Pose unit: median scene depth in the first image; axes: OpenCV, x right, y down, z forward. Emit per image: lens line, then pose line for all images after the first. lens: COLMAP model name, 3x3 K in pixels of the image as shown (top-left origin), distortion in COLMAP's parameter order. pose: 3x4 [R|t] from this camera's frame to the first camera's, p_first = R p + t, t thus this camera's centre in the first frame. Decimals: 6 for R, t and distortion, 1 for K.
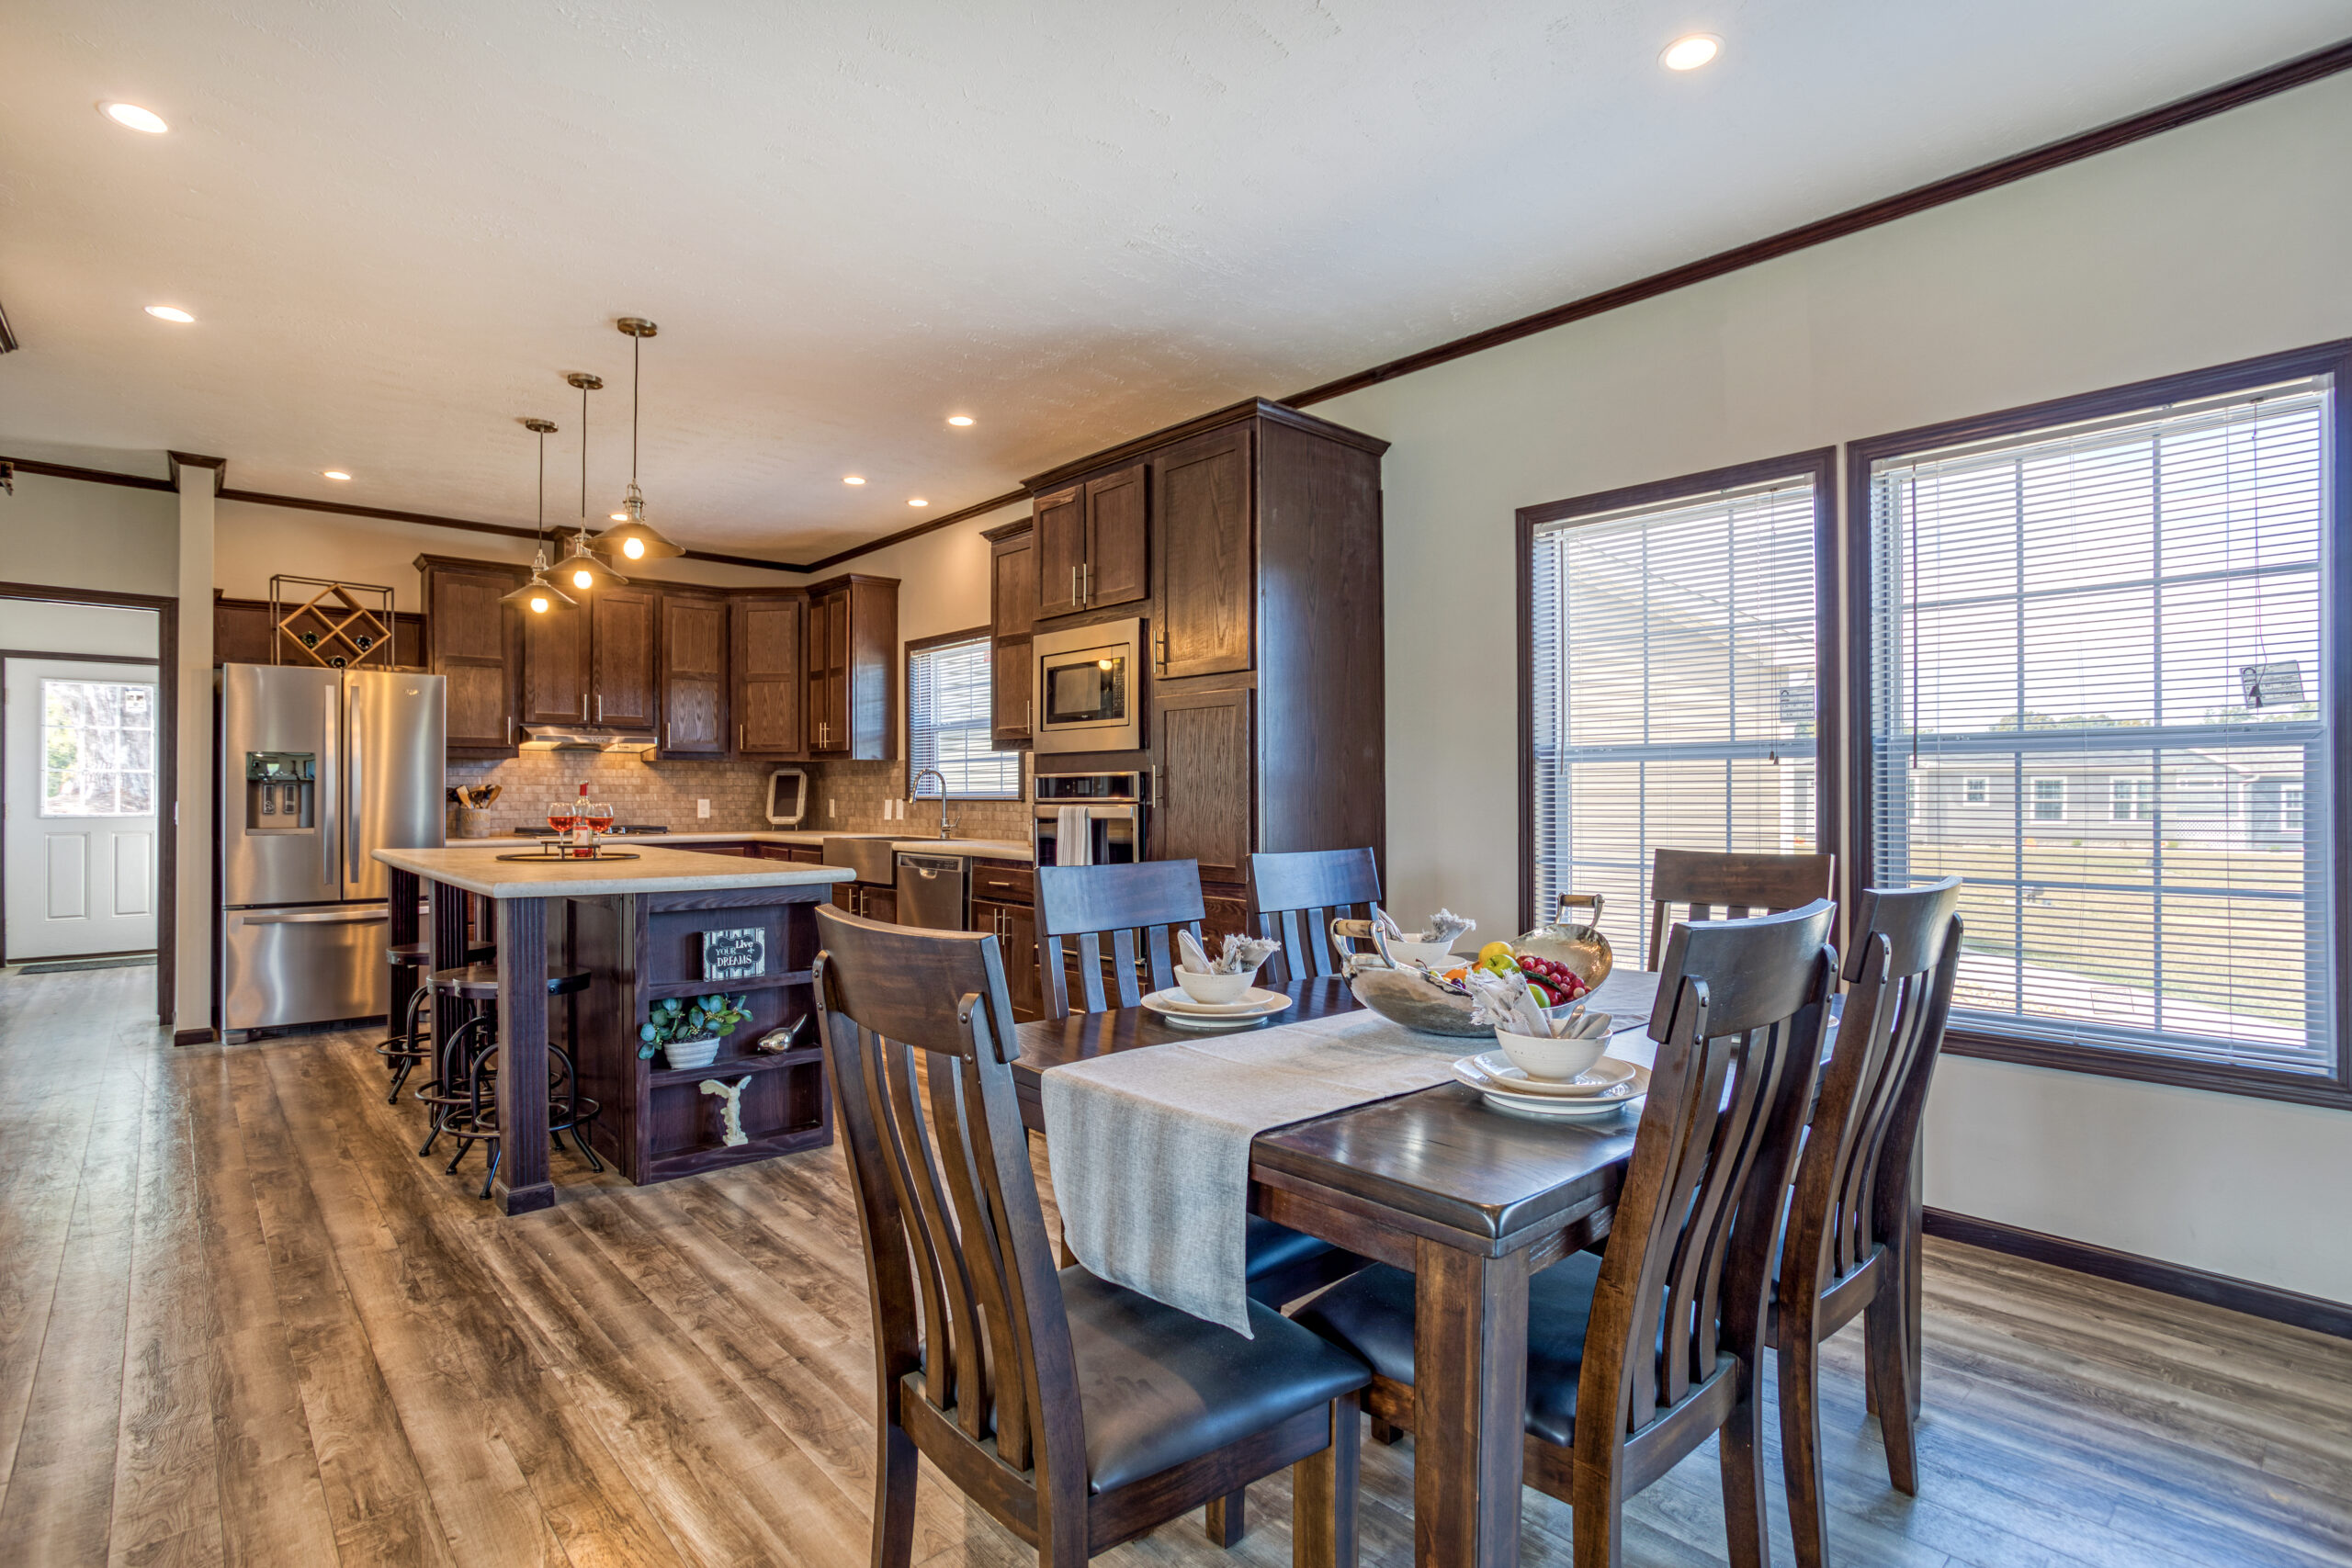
lens RADIAL K [[1122.0, 0, 1138.0], [0, 1122.0, 781.4], [0, 0, 1]] dist [-0.055844, 0.039098]
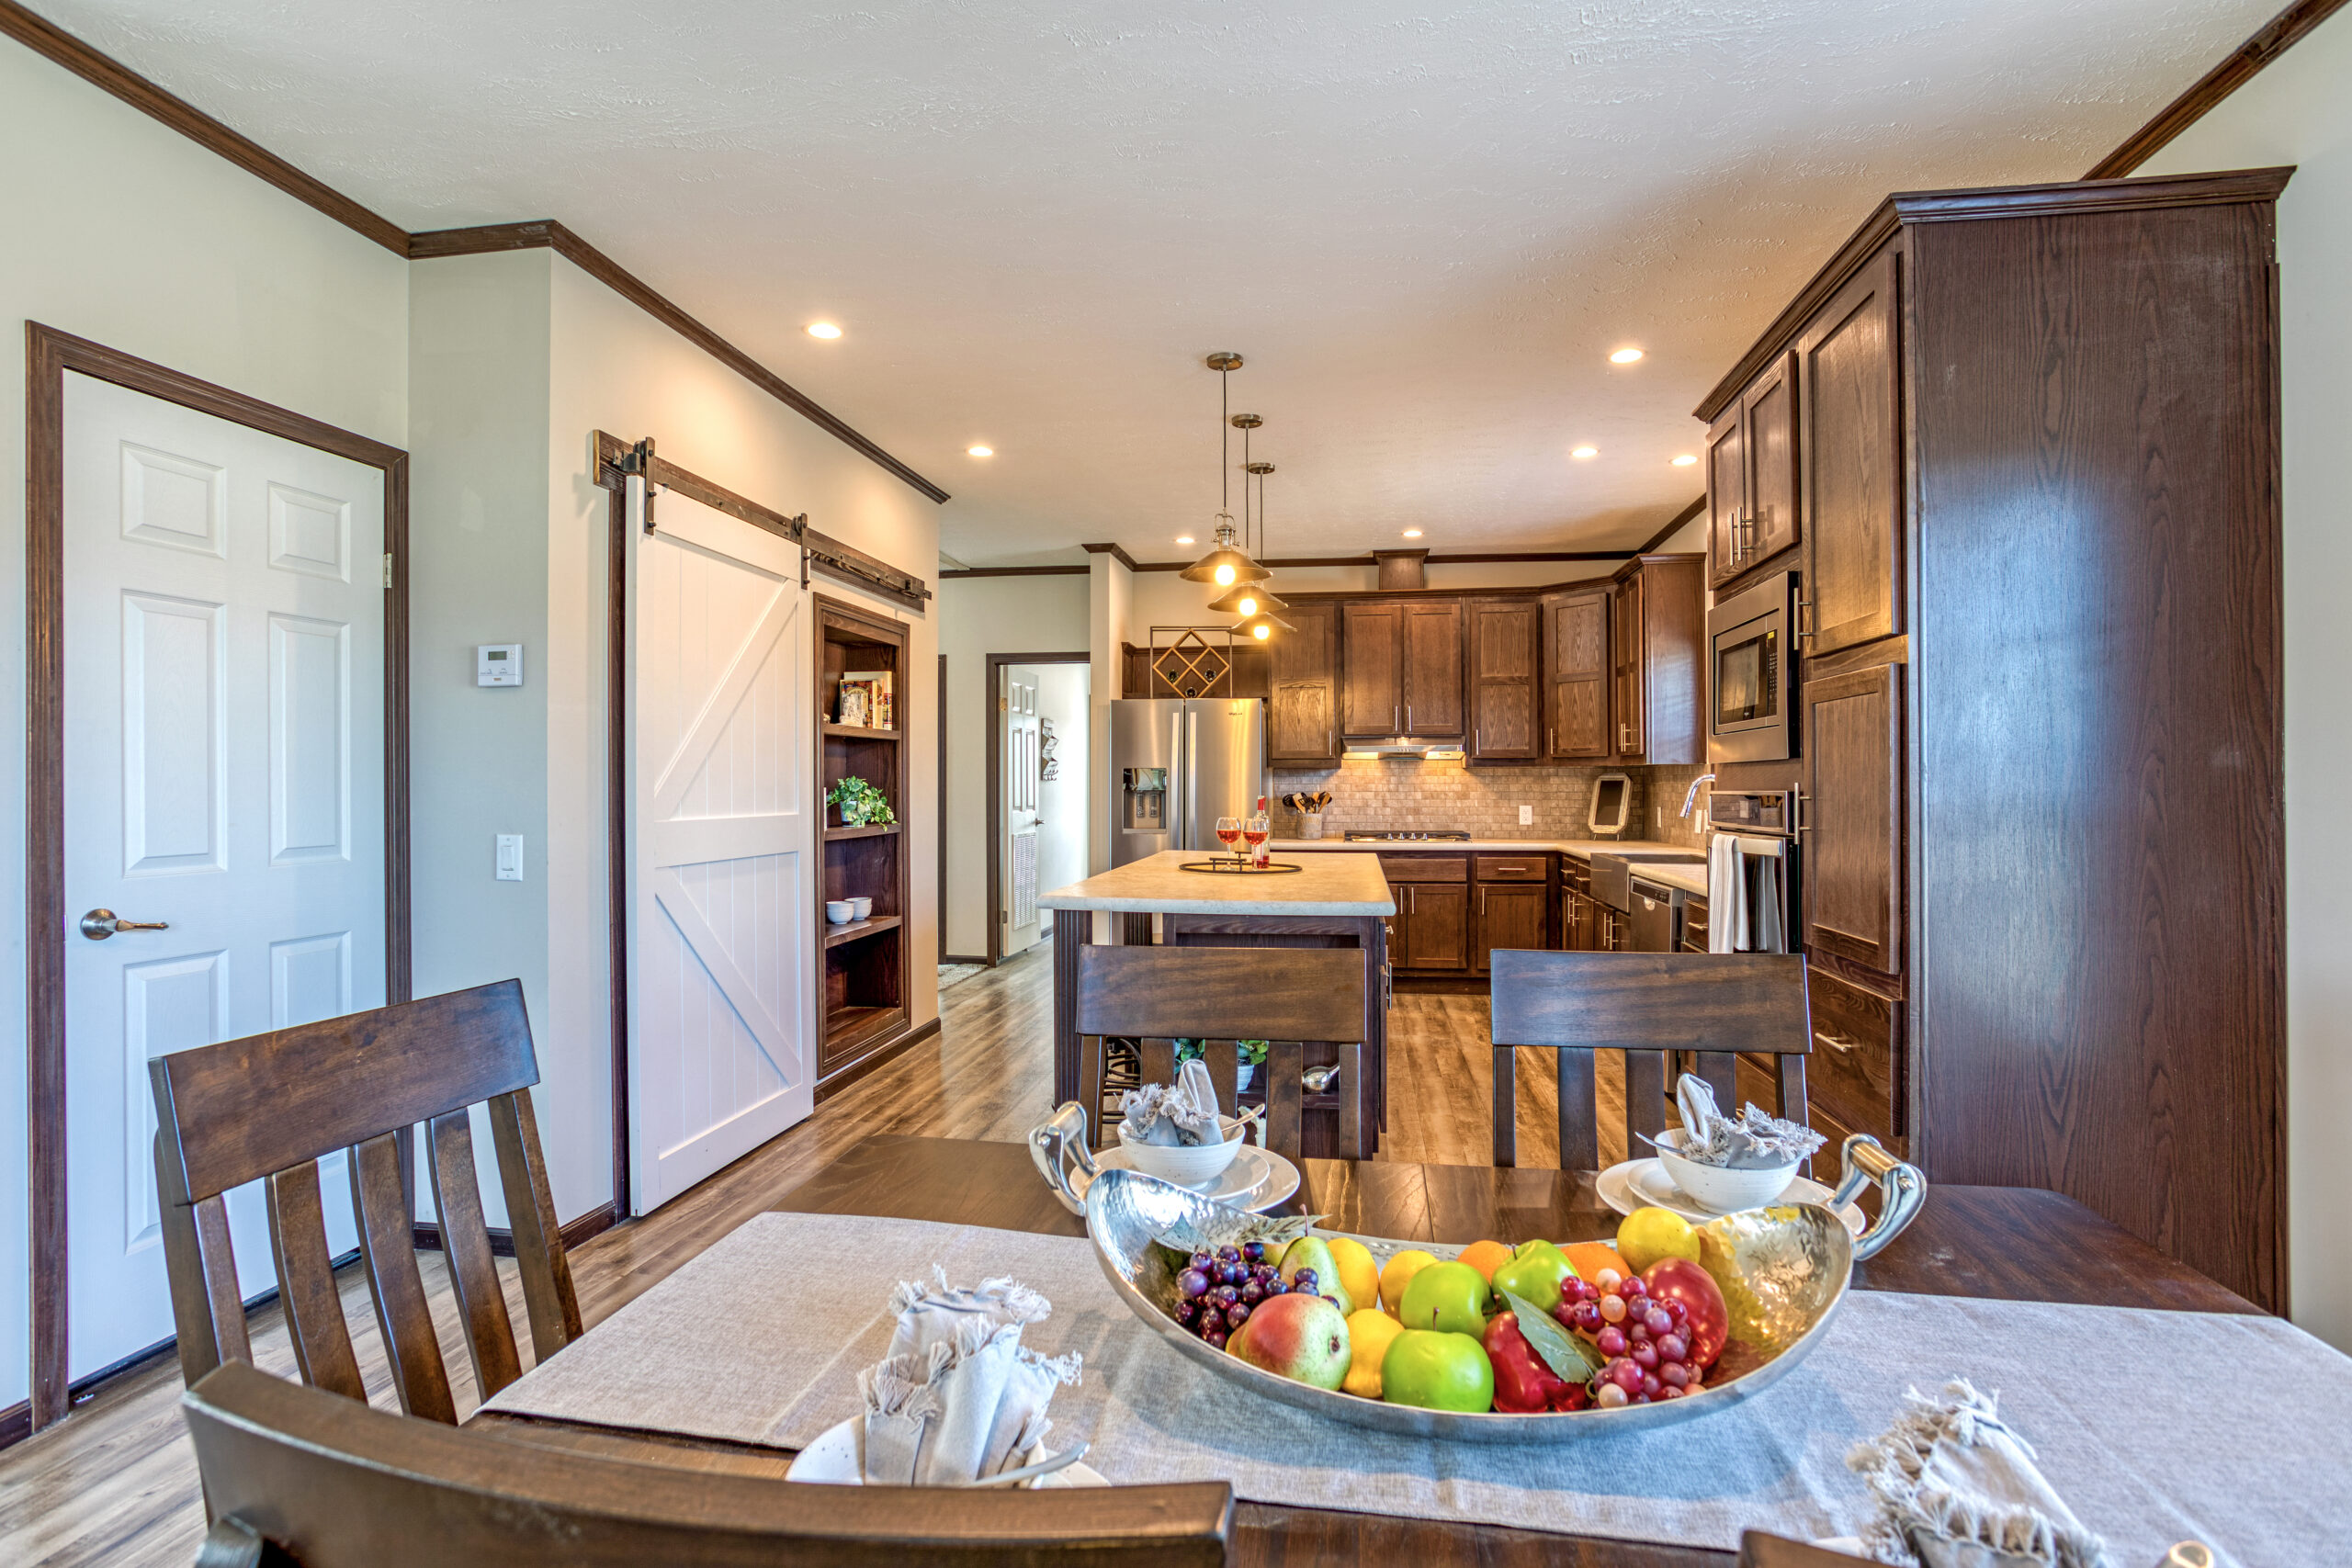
lens RADIAL K [[1099.6, 0, 1192.3], [0, 1099.6, 780.1], [0, 0, 1]] dist [-0.059685, 0.029786]
pose [[0.657003, -0.003288, -0.753881, 0.190548], [0.007312, 0.999971, 0.002012, -0.013883], [0.753853, -0.006834, 0.657008, 0.196447]]
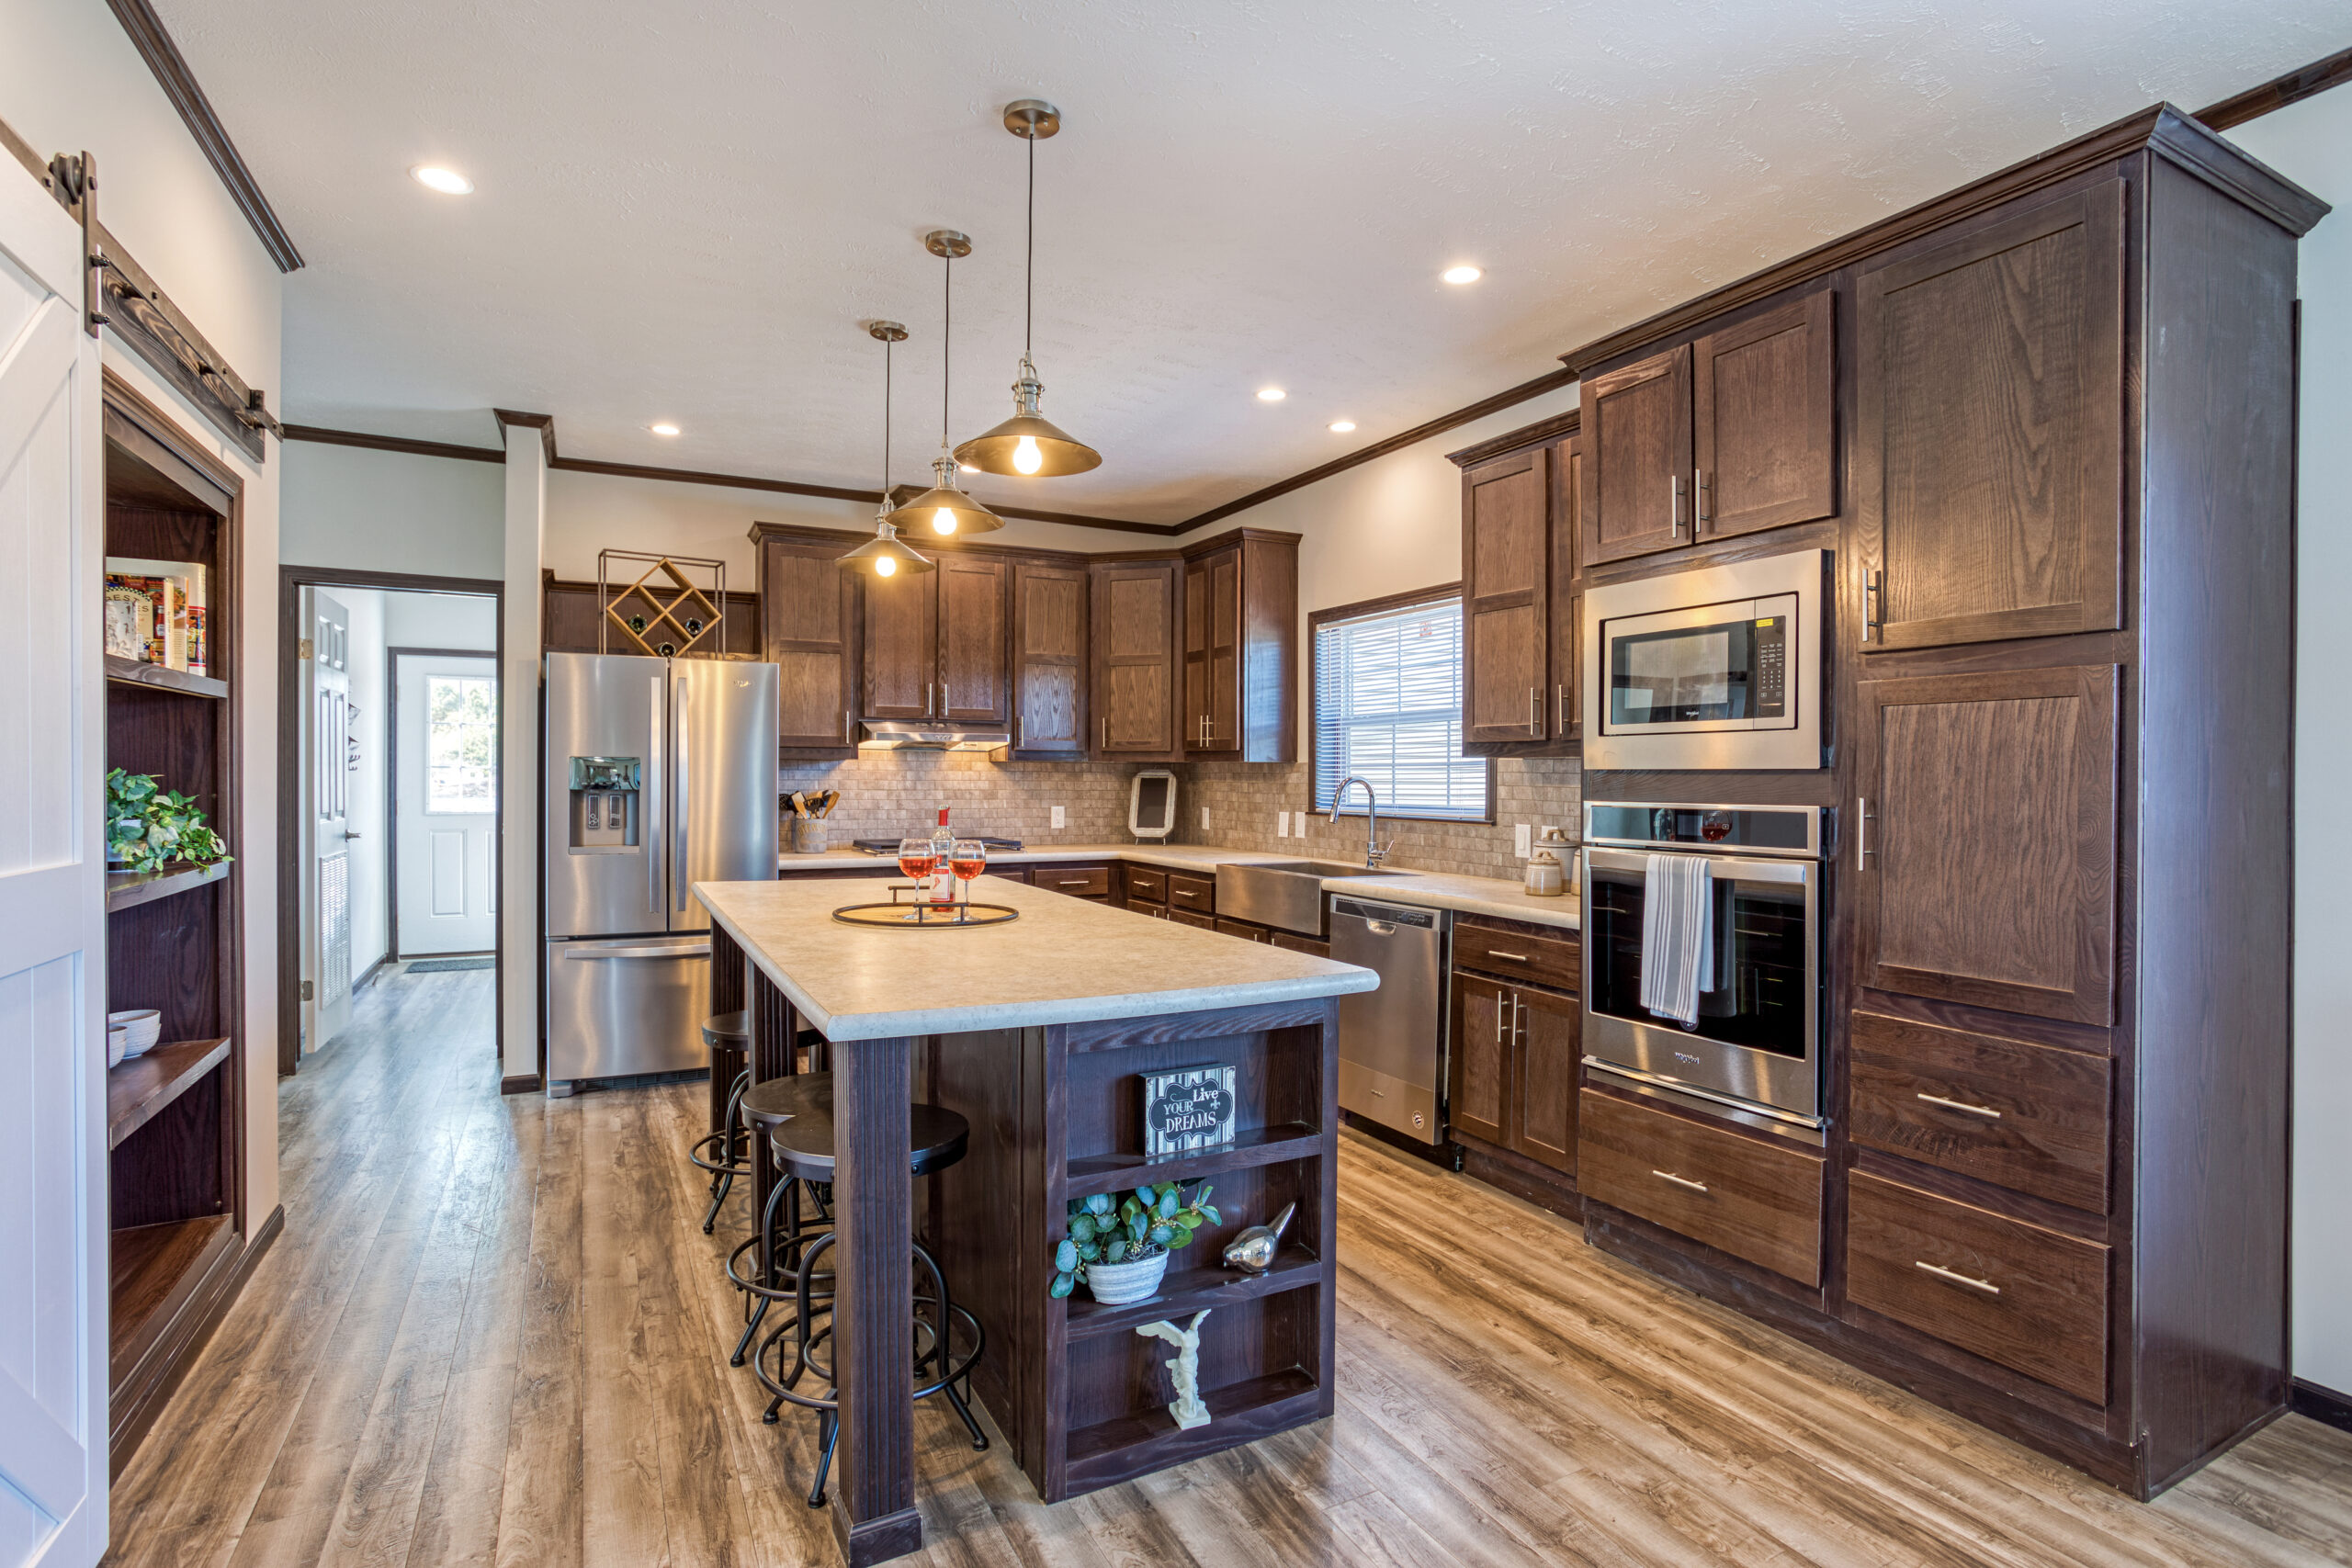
lens RADIAL K [[1137.9, 0, 1166.3], [0, 1137.9, 779.1], [0, 0, 1]] dist [-0.061367, 0.033238]
pose [[0.971142, 0.008449, -0.238352, -0.139959], [-0.005741, 0.999911, 0.012051, -0.020443], [0.238433, -0.010335, 0.971104, 0.242814]]
